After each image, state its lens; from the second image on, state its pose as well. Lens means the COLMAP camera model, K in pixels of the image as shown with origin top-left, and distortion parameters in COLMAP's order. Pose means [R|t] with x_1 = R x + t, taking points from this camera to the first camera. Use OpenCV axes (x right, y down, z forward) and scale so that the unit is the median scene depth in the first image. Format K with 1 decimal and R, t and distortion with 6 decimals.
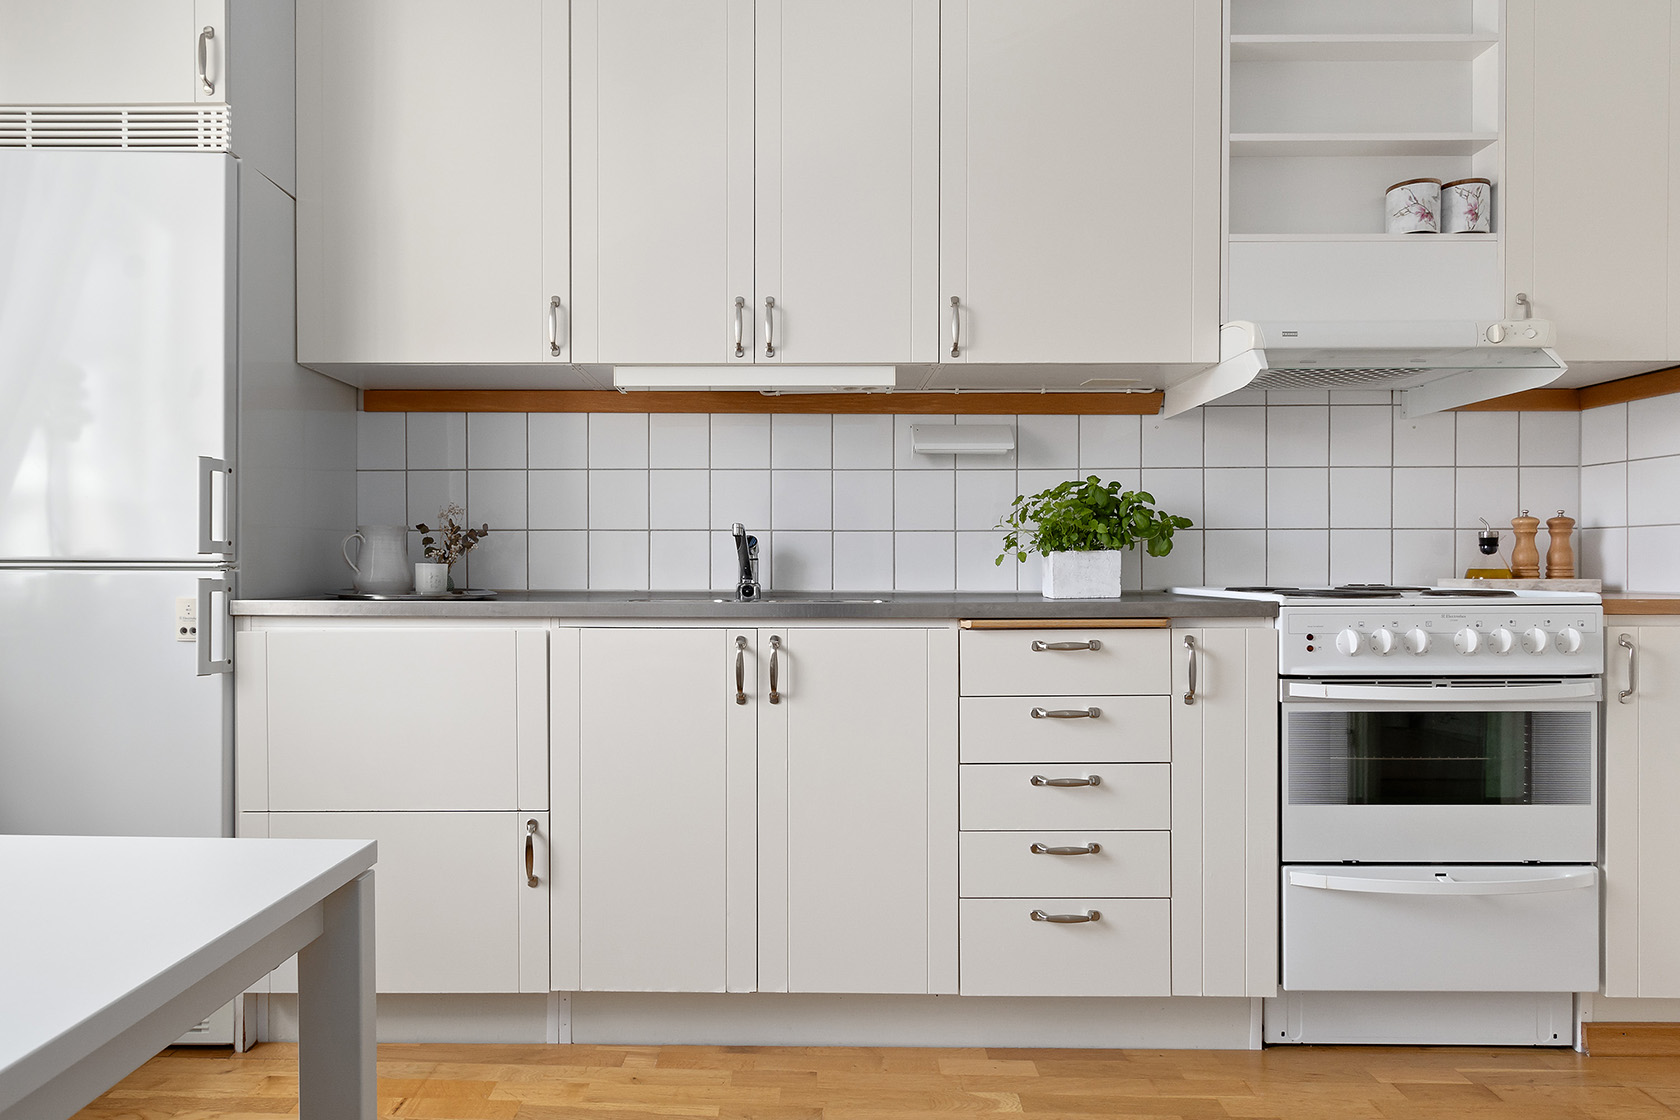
lens RADIAL K [[966.8, 0, 795.0], [0, 966.8, 562.9], [0, 0, 1]] dist [0.001931, -0.002022]
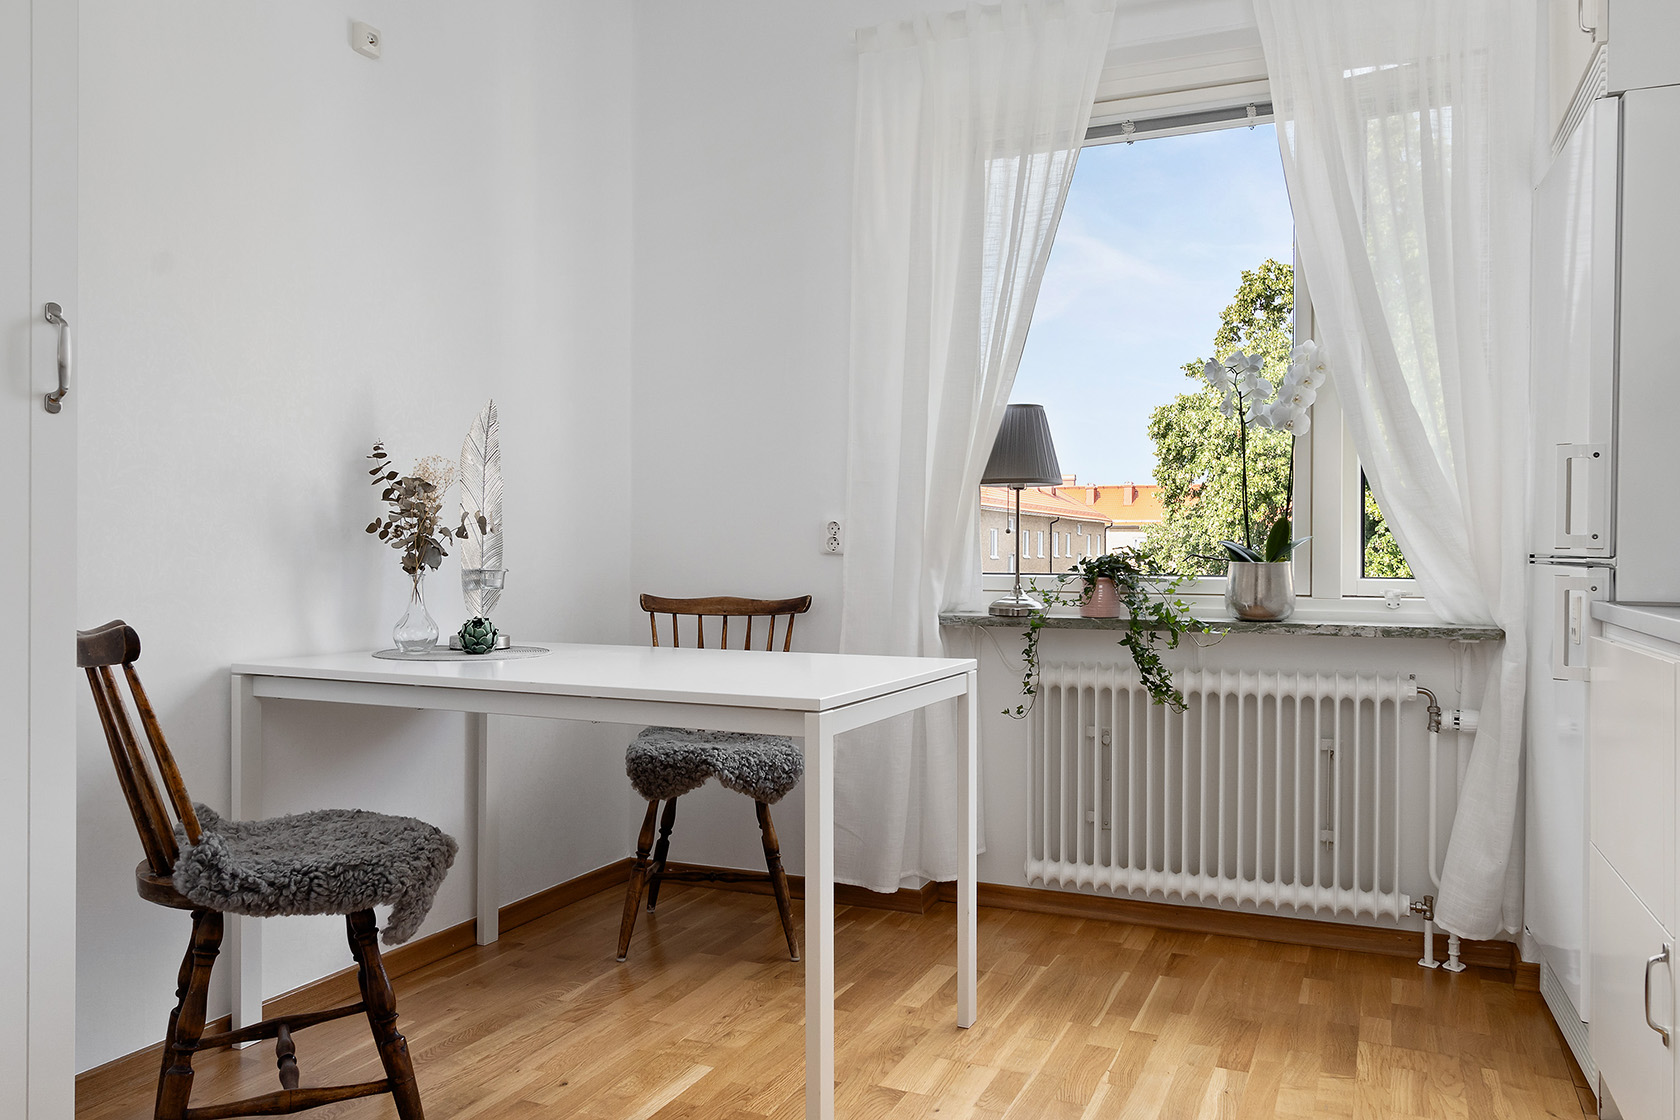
lens RADIAL K [[1232.6, 0, 841.4], [0, 1232.6, 549.4], [0, 0, 1]] dist [0.007645, -0.001355]
pose [[-0.376119, -0.003872, -0.926563, 0.719332], [-0.006678, 0.999977, -0.001468, -0.002364], [0.926547, 0.005636, -0.376136, 0.780204]]
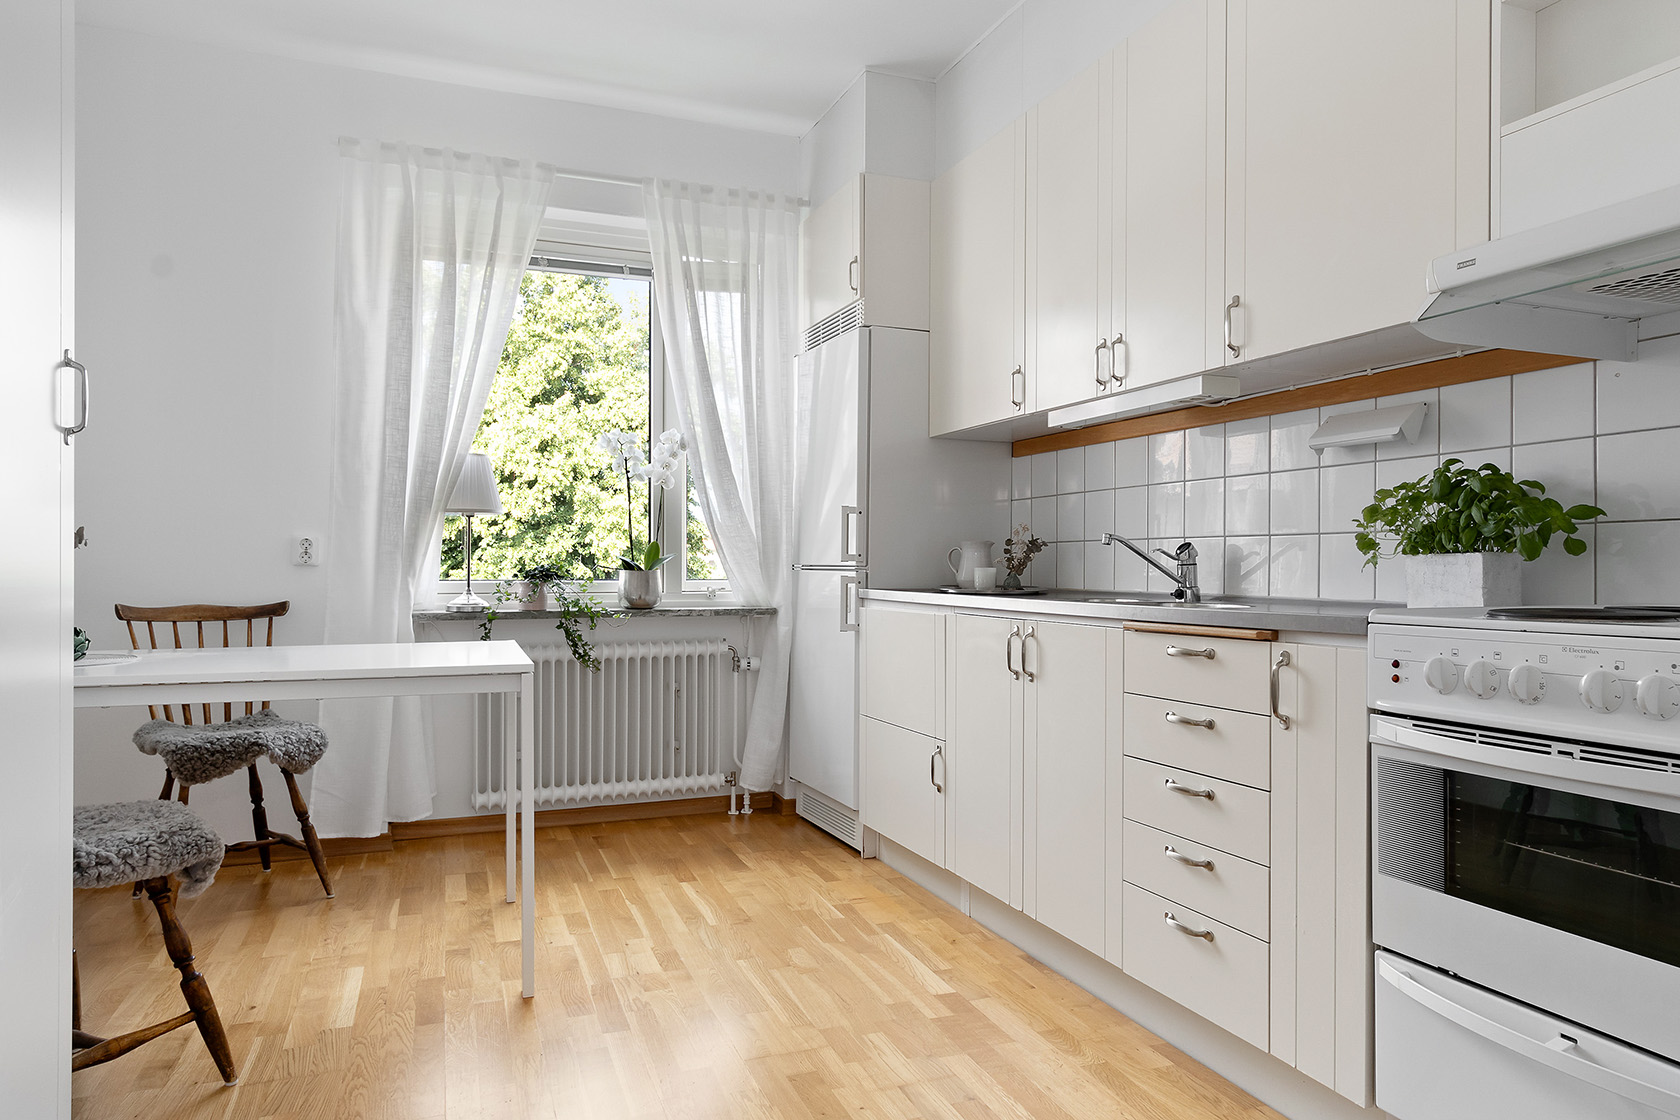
lens RADIAL K [[1068.0, 0, 840.0], [0, 1068.0, 560.0], [0, 0, 1]] dist [0.005878, 0.000334]
pose [[0.388116, -0.004141, -0.921601, 1.118801], [-0.003685, 0.999975, -0.006045, -0.000734], [0.921603, 0.005742, 0.388091, 0.240147]]
